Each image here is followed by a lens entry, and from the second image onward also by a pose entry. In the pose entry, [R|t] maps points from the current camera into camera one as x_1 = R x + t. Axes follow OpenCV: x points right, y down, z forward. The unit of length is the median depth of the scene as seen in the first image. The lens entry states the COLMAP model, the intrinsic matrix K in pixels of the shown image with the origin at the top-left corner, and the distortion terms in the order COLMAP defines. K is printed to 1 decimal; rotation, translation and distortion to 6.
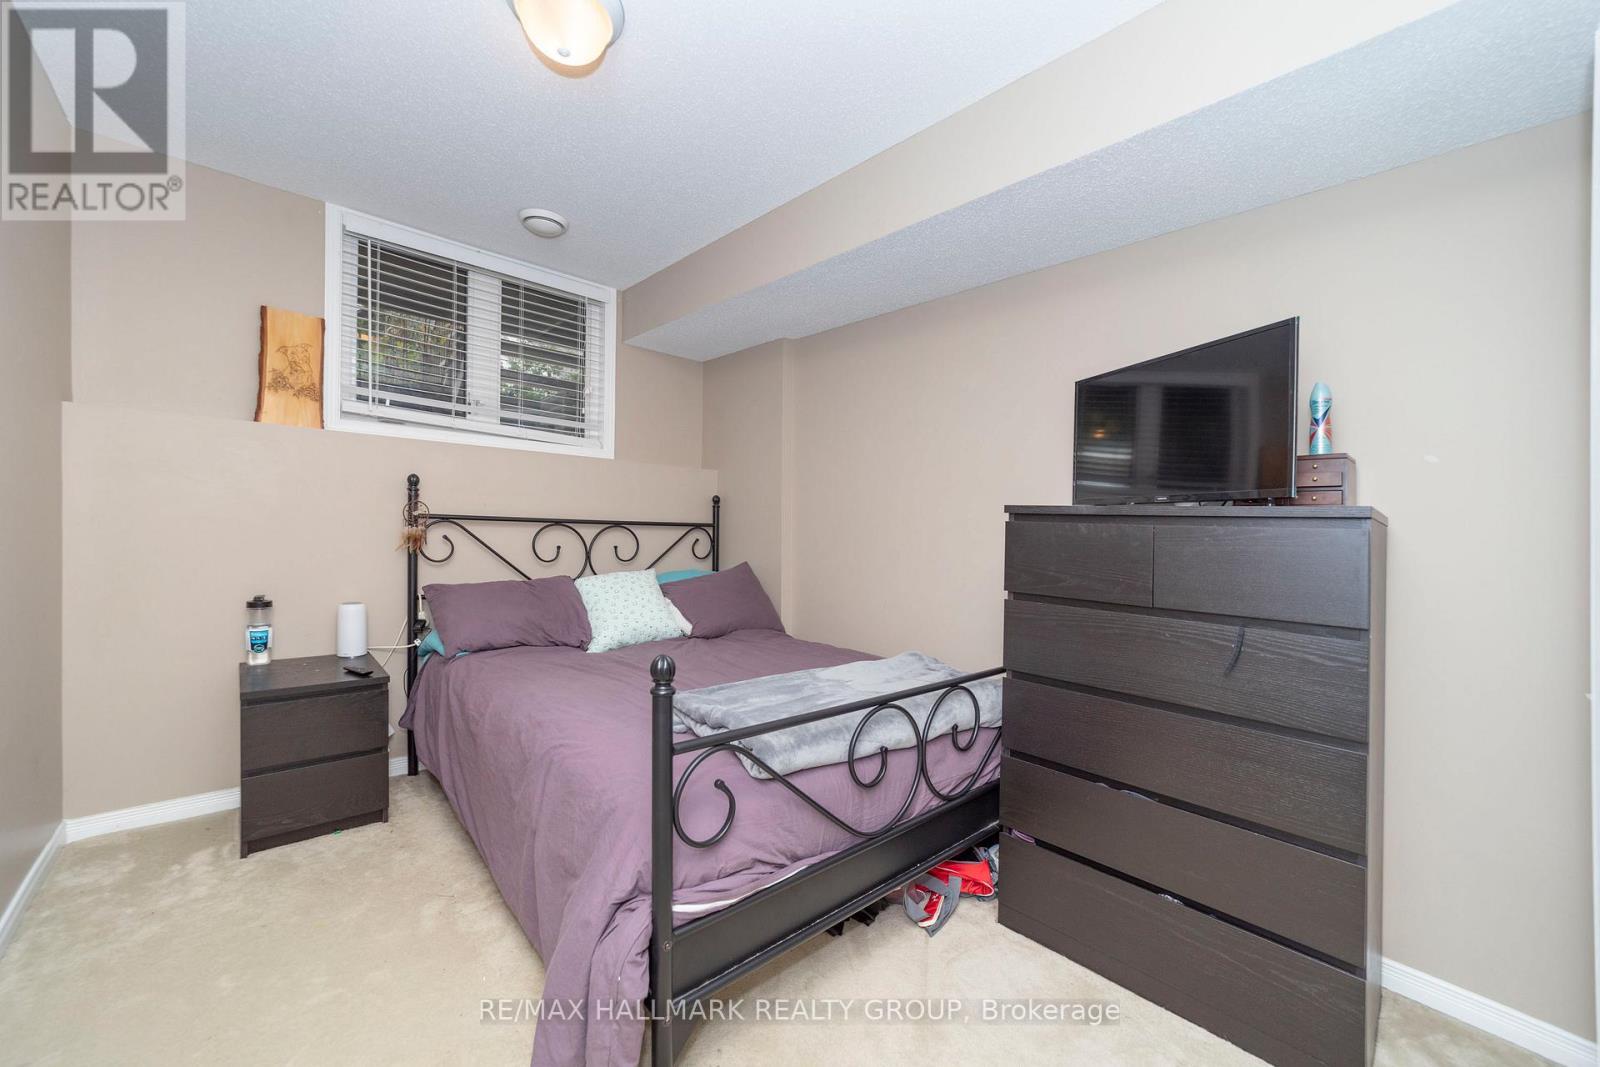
lens RADIAL K [[606.2, 0, 800.0], [0, 606.2, 533.5], [0, 0, 1]] dist [-0.001989, 0.000115]
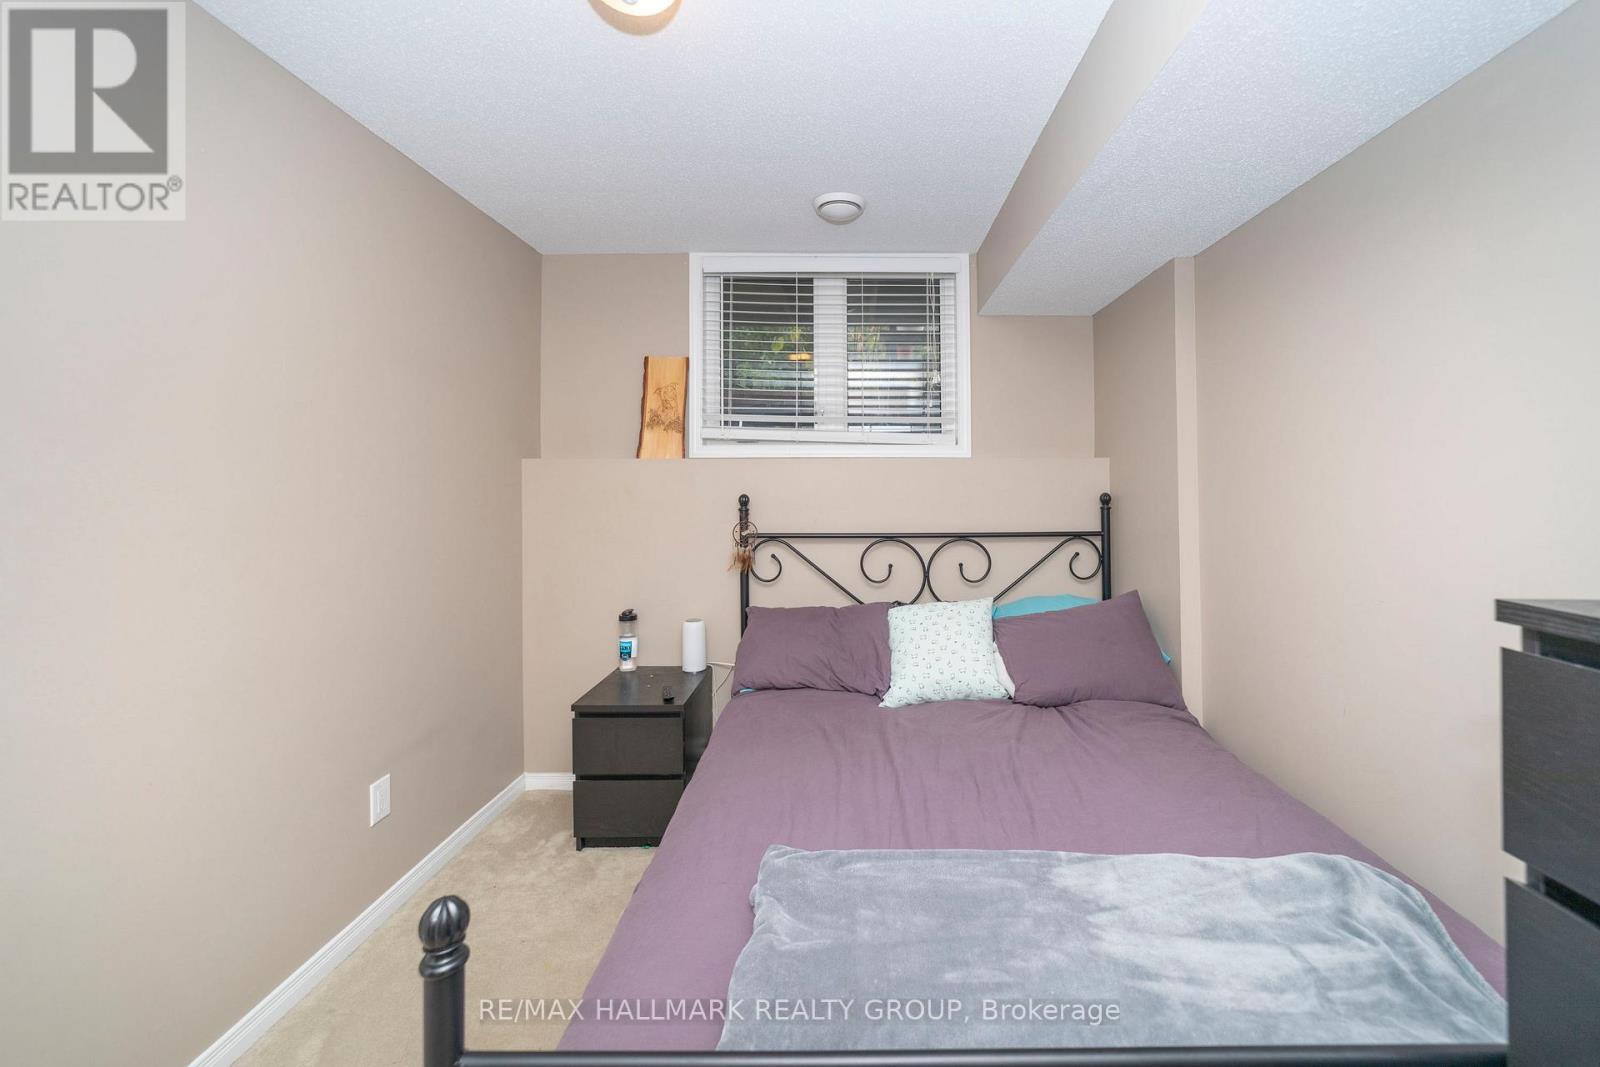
lens RADIAL K [[647.2, 0, 816.6], [0, 647.2, 504.7], [0, 0, 1]] dist [-0.008220, 0.000435]
pose [[0.755567, -0.025795, -0.654563, 0.154521], [0.016634, 0.999658, -0.020194, -0.055114], [0.654860, 0.004370, 0.755738, 0.251746]]
